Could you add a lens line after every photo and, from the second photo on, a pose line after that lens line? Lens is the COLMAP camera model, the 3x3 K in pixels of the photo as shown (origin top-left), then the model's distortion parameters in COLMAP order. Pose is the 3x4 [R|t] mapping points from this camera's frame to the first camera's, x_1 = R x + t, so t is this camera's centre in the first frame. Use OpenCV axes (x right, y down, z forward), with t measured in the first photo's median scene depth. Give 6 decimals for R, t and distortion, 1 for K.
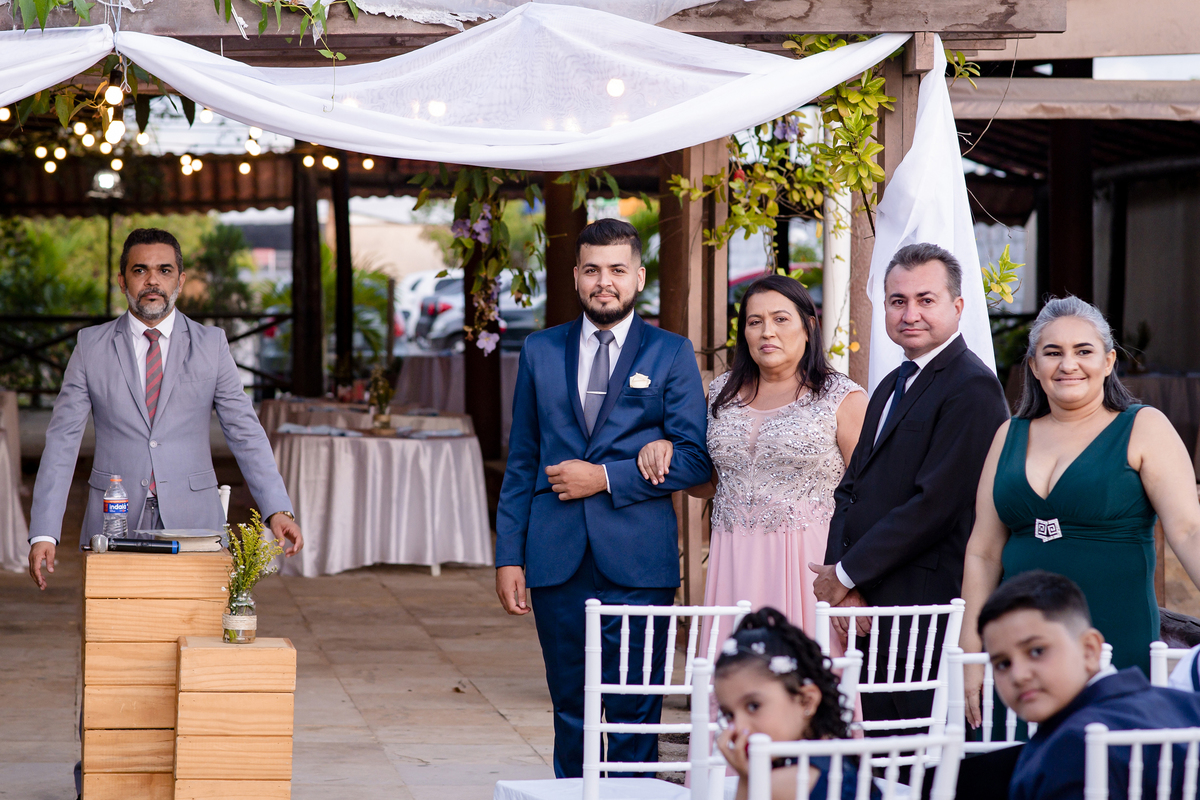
lens RADIAL K [[4730.7, 0, 599.6], [0, 4730.7, 398.5], [0, 0, 1]] dist [0.247670, 0.000000]
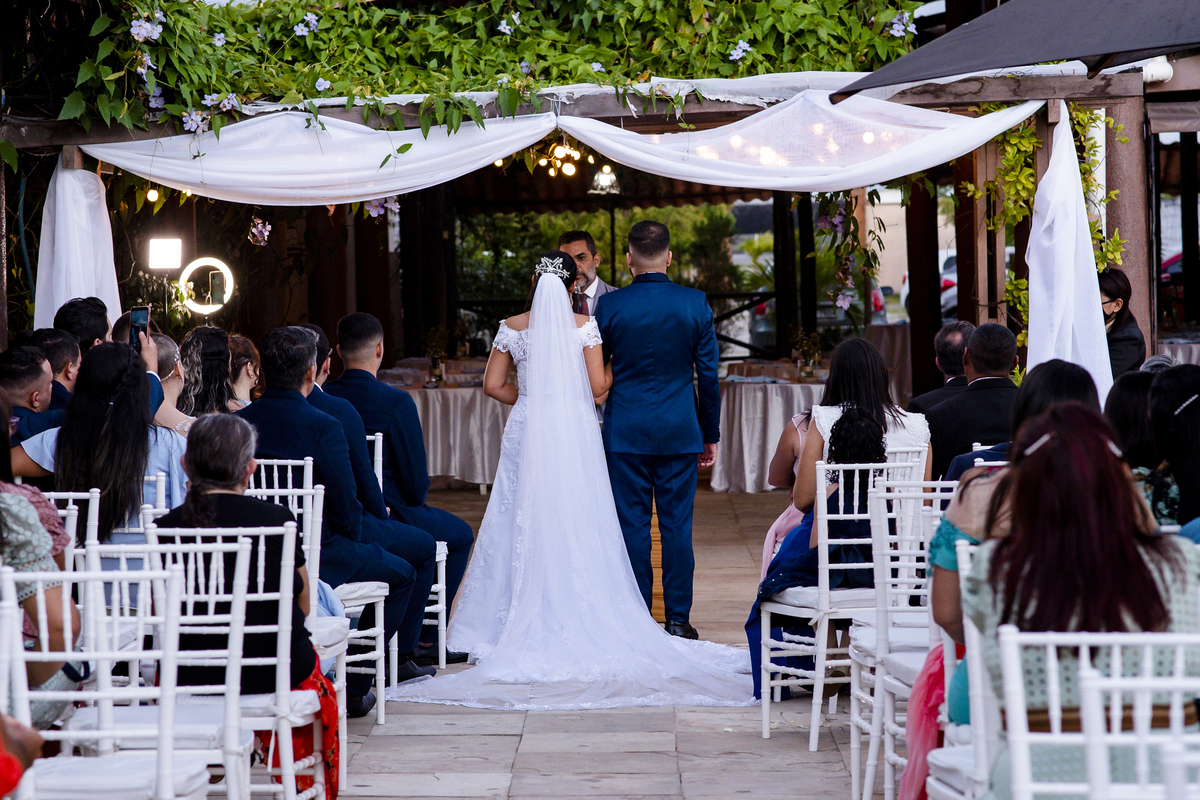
lens RADIAL K [[4730.7, 0, 600.0], [0, 4730.7, 400.1], [0, 0, 1]] dist [0.247670, 0.000000]
pose [[0.993621, -0.023435, -0.110310, 0.089026], [0.023928, 0.999709, 0.003153, 0.016483], [0.110204, -0.005772, 0.993892, -0.616641]]
